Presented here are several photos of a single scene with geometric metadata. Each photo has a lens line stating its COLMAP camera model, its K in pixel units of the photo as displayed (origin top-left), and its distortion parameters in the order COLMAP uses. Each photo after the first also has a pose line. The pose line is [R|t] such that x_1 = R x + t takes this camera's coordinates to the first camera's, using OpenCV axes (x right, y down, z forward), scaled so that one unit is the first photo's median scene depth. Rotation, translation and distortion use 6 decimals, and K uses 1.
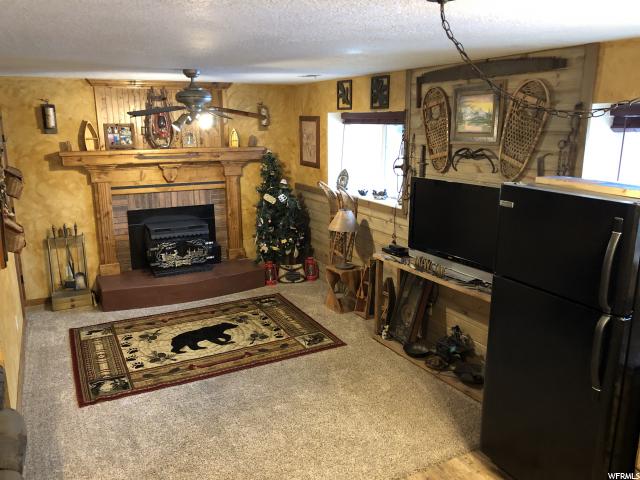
lens RADIAL K [[522.9, 0, 323.9], [0, 522.9, 240.3], [0, 0, 1]] dist [0.038524, -0.046925]
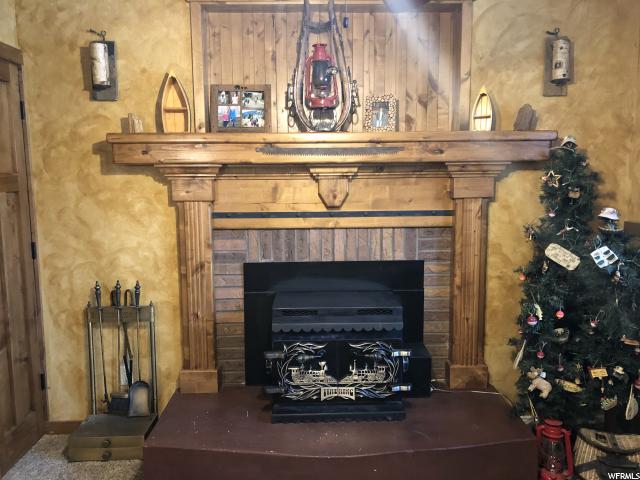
lens RADIAL K [[522.9, 0, 323.9], [0, 522.9, 240.3], [0, 0, 1]] dist [0.038524, -0.046925]
pose [[0.897033, 0.053282, -0.438740, -0.096438], [-0.094242, 0.992935, -0.072099, -0.048666], [0.431798, 0.106023, 0.895717, 0.592037]]
